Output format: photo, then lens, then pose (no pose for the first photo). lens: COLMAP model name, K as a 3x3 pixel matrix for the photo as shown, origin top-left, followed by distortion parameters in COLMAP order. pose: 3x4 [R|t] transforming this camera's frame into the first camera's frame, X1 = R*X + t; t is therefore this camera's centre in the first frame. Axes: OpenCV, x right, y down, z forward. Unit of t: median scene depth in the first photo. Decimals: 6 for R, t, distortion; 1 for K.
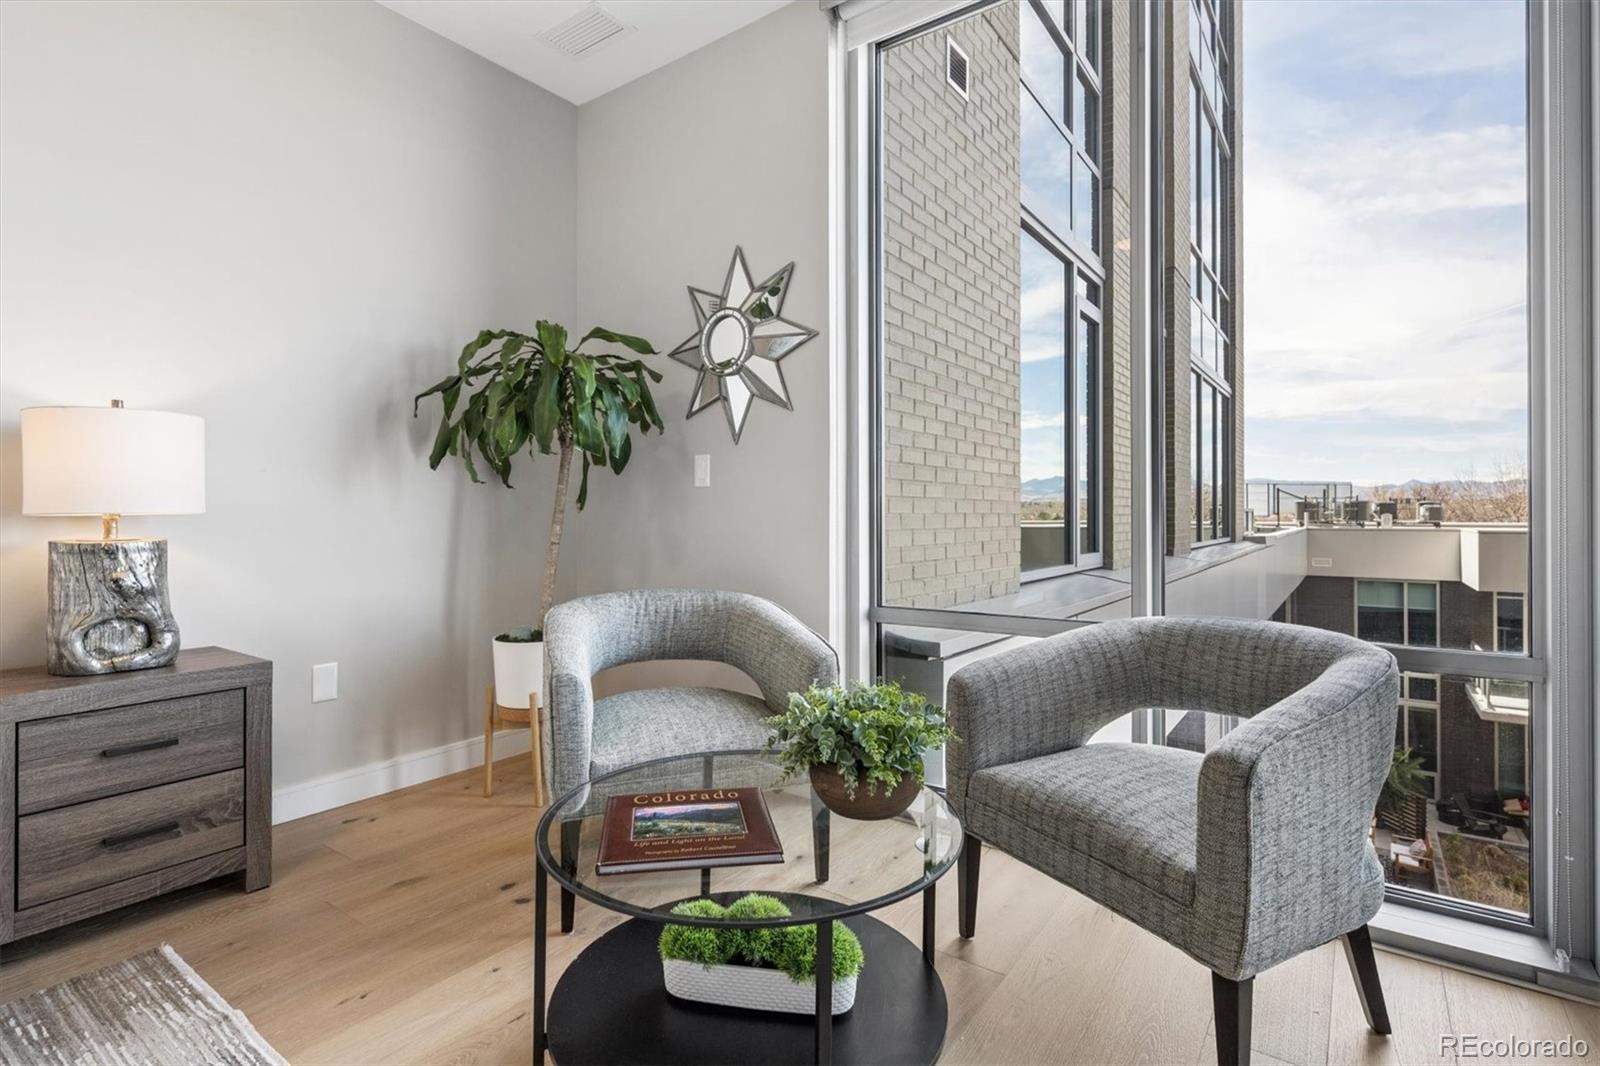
lens RADIAL K [[791.0, 0, 796.3], [0, 791.0, 507.8], [0, 0, 1]] dist [0.001323, -0.000305]
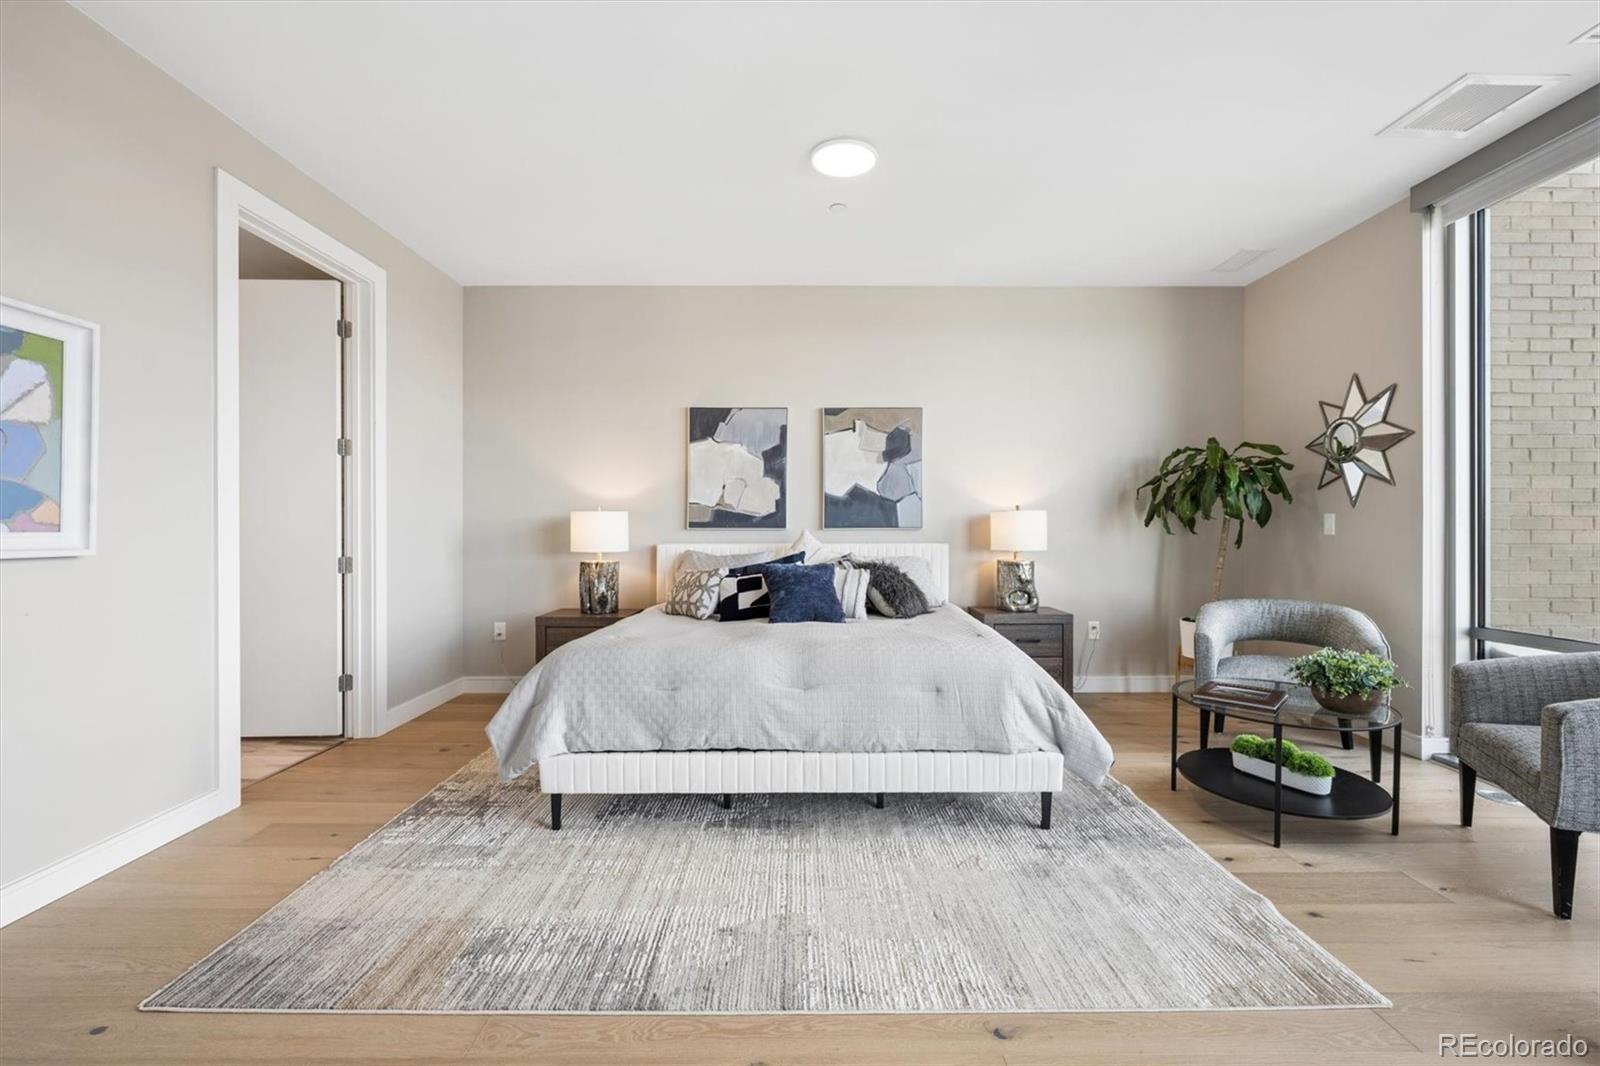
lens RADIAL K [[664.2, 0, 805.4], [0, 664.2, 533.2], [0, 0, 1]] dist [0.000309, -0.000196]
pose [[0.590084, 0.006827, -0.807313, 0.340665], [0.006716, 0.999888, 0.013365, -0.058235], [0.807314, -0.013309, 0.589972, -0.595130]]
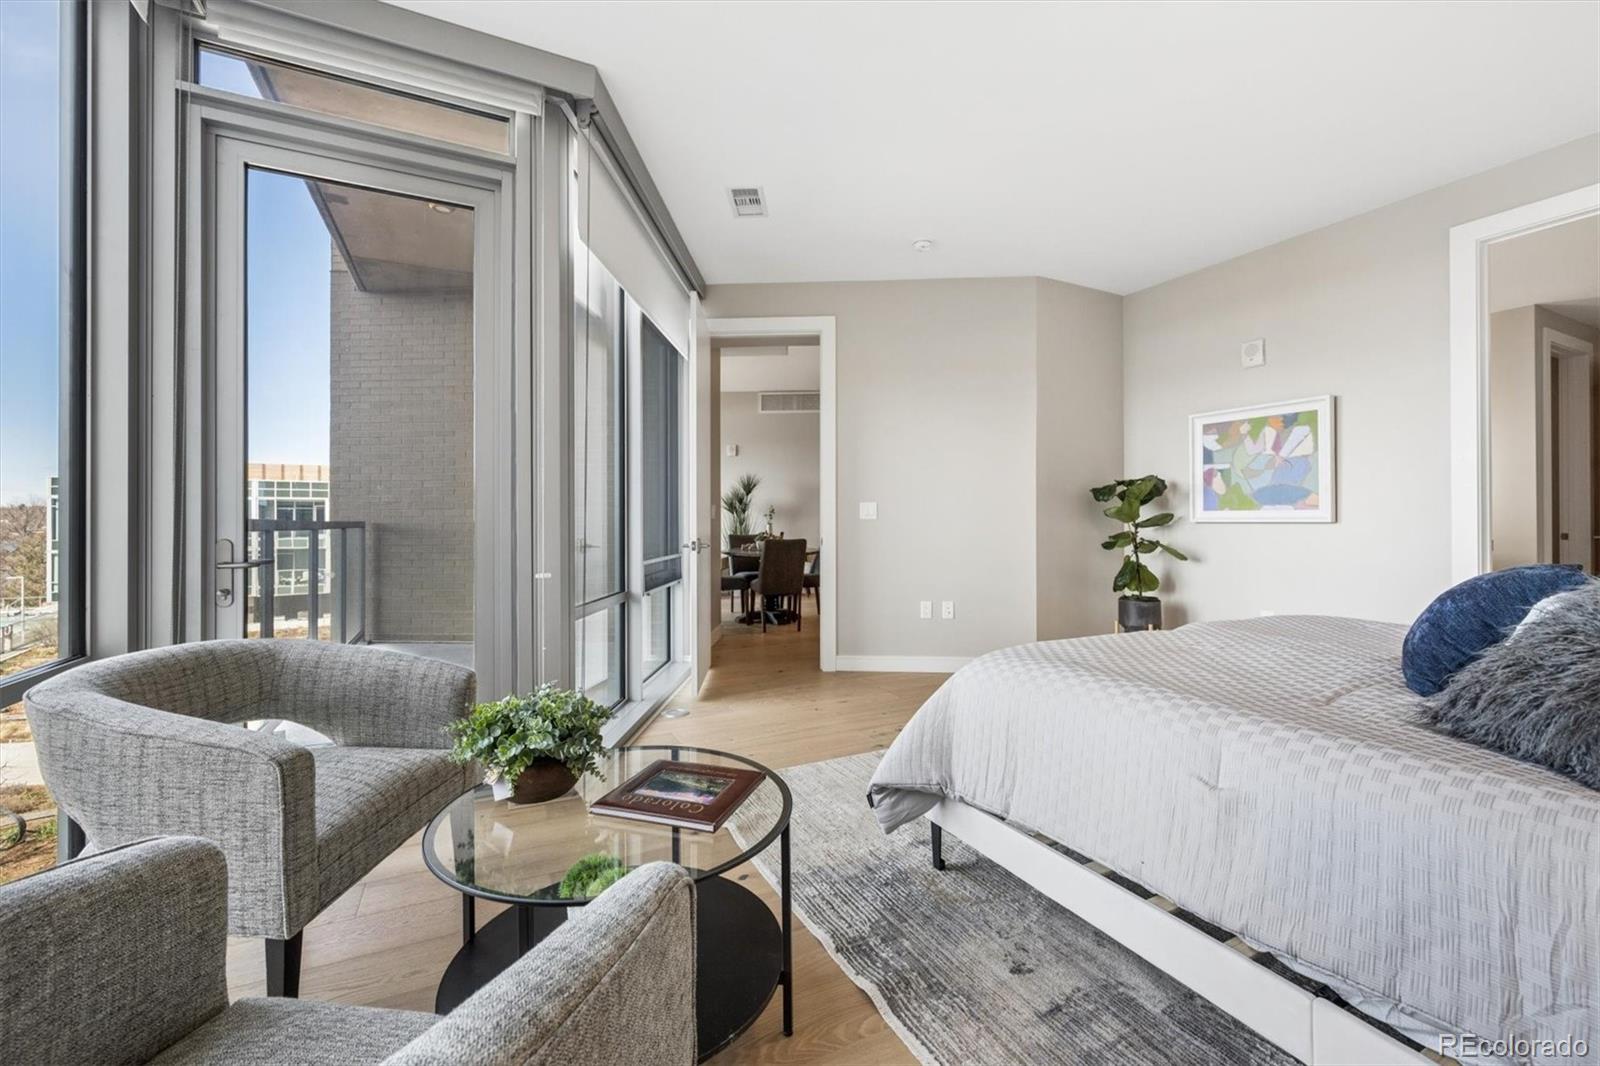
lens RADIAL K [[642.5, 0, 772.3], [0, 642.5, 528.6], [0, 0, 1]] dist [0.000511, -0.000191]
pose [[-0.873176, 0.001306, 0.487404, -0.364797], [-0.001417, 0.999985, -0.005217, -0.007238], [-0.487404, -0.005246, -0.873161, 0.873869]]
